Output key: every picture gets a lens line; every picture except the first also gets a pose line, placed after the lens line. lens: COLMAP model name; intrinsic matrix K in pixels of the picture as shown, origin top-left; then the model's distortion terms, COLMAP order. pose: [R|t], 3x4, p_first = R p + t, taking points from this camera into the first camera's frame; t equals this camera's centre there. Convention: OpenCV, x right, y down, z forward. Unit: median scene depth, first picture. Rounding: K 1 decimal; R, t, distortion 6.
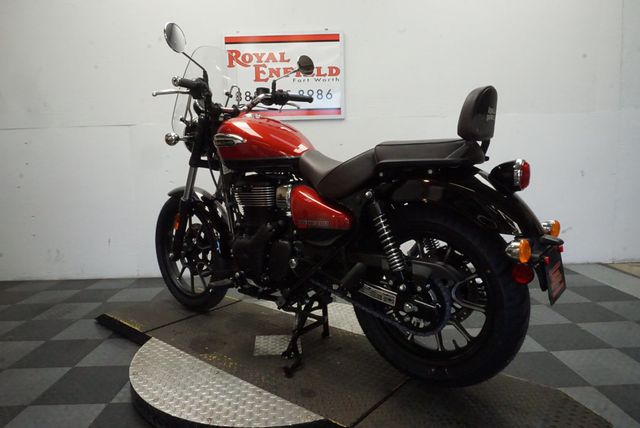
lens RADIAL K [[431.0, 0, 318.4], [0, 431.0, 212.5], [0, 0, 1]] dist [-0.049487, 0.031909]
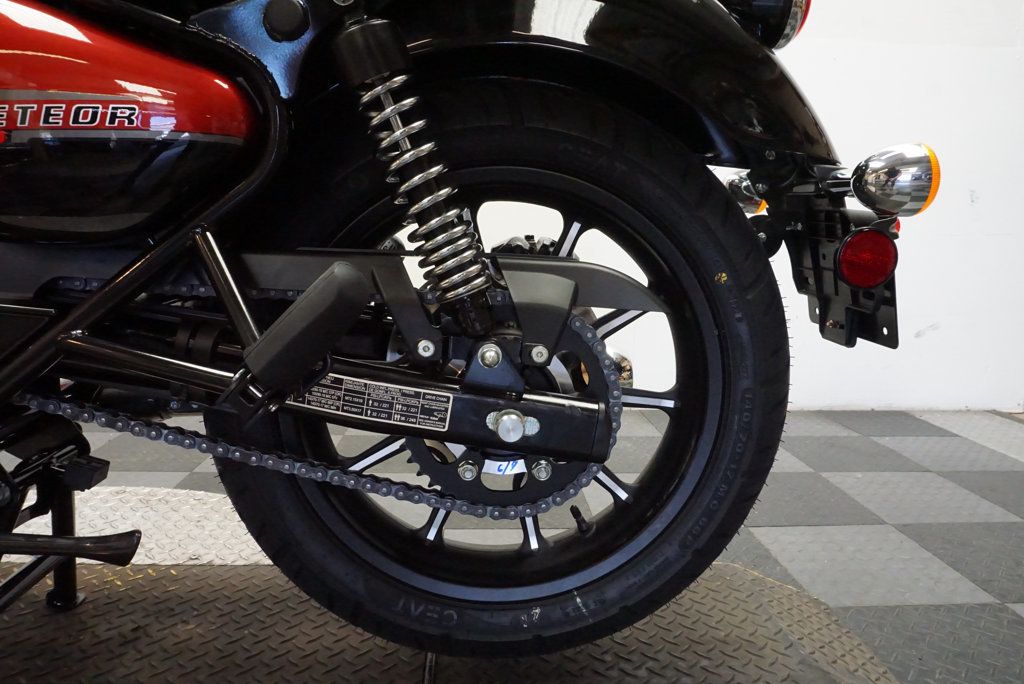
lens RADIAL K [[687.7, 0, 509.9], [0, 687.7, 339.8], [0, 0, 1]] dist [-0.045819, 0.026793]
pose [[0.997704, 0.043295, 0.052088, 0.152038], [-0.045504, 0.998081, 0.042007, 0.046122], [-0.050170, -0.044281, 0.997759, 0.388477]]
